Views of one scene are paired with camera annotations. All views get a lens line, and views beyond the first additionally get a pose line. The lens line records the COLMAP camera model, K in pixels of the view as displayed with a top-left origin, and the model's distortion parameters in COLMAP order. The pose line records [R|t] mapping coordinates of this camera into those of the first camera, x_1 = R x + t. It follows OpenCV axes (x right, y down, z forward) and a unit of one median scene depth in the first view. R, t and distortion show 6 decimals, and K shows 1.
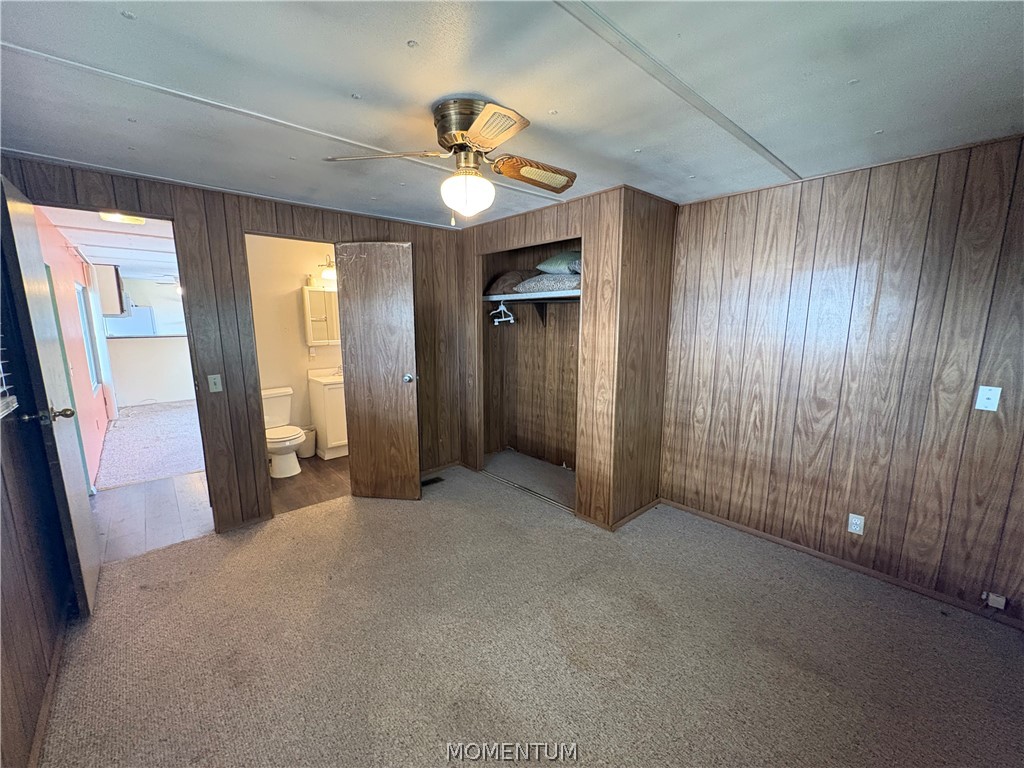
lens RADIAL K [[408.2, 0, 512.0], [0, 408.2, 384.0], [0, 0, 1]] dist [0.000277, -0.000725]
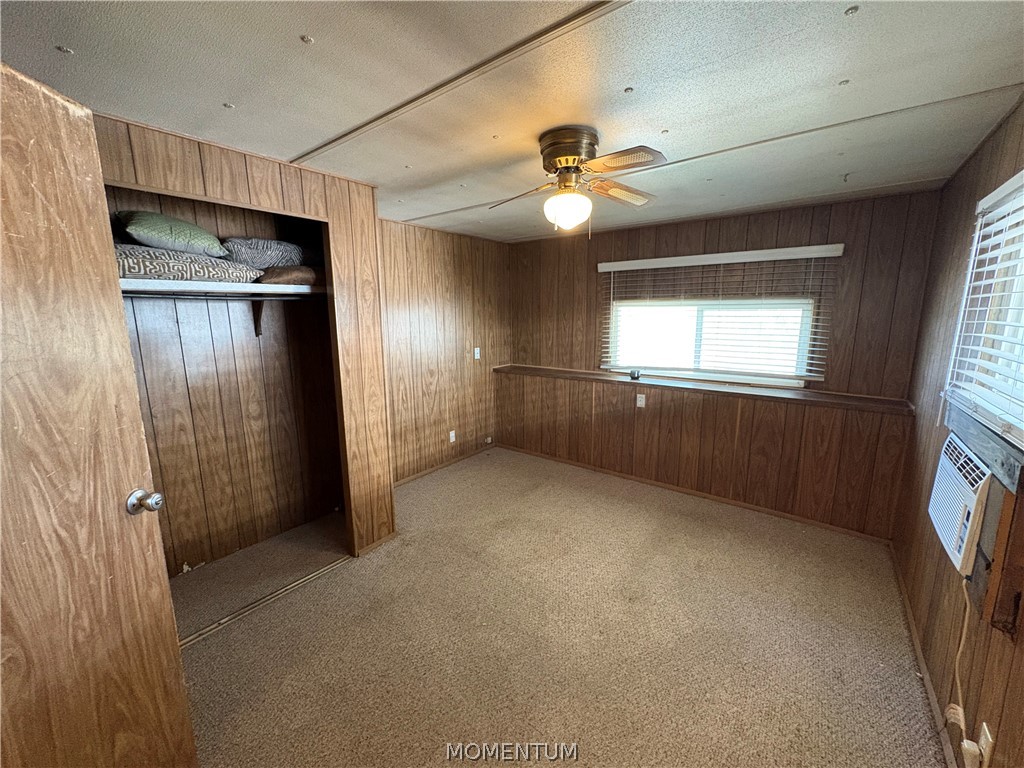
lens RADIAL K [[408.2, 0, 512.0], [0, 408.2, 384.0], [0, 0, 1]] dist [0.000277, -0.000725]
pose [[-0.173486, -0.165628, 0.970809, -0.750599], [0.174868, 0.964912, 0.195871, -0.147970], [-0.969187, 0.203745, -0.138436, 0.839807]]
